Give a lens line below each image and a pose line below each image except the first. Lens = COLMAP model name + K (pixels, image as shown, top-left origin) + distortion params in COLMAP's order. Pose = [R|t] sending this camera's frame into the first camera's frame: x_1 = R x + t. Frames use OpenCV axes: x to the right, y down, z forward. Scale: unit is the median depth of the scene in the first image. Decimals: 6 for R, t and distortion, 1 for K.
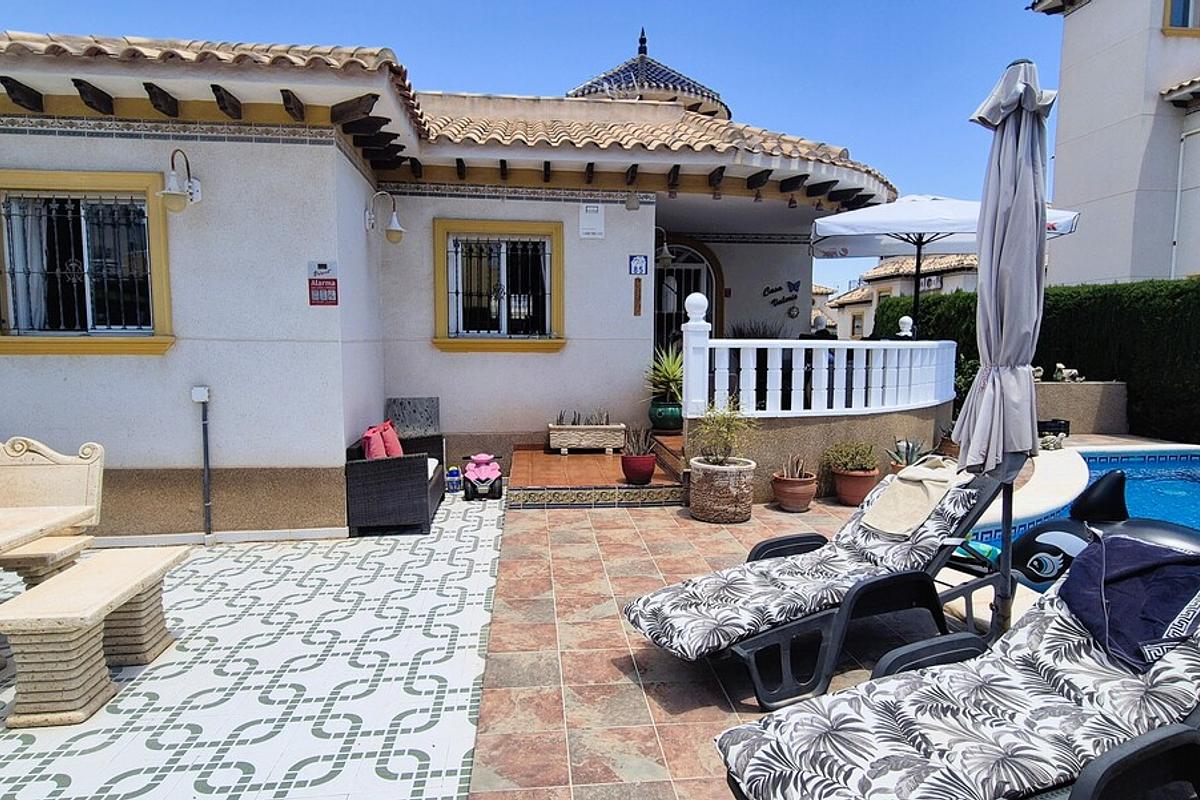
lens RADIAL K [[719.0, 0, 635.8], [0, 719.0, 397.4], [0, 0, 1]] dist [-0.001143, -0.002133]
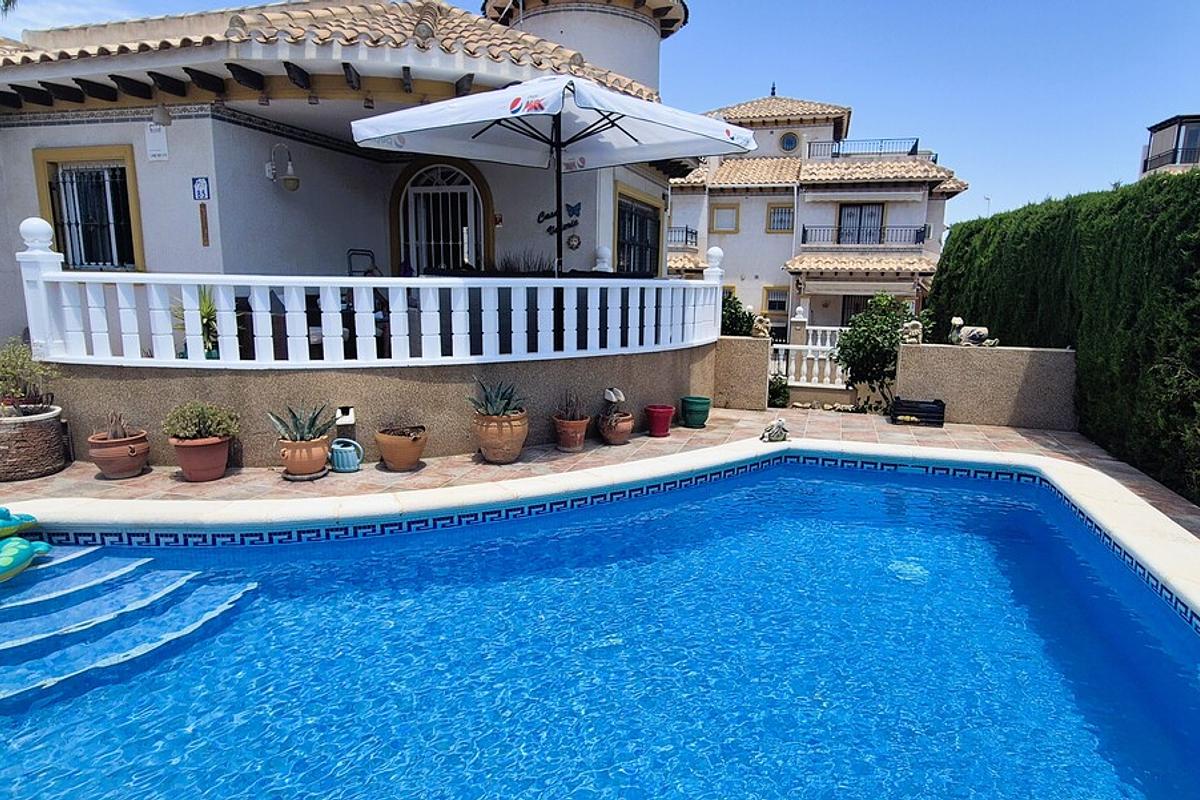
lens RADIAL K [[735.7, 0, 611.8], [0, 735.7, 403.7], [0, 0, 1]] dist [0.002191, -0.001511]
pose [[0.910059, 0.080050, -0.406675, 0.870284], [-0.043709, 0.994237, 0.097894, -0.030505], [0.412167, -0.071314, 0.908313, 0.363522]]
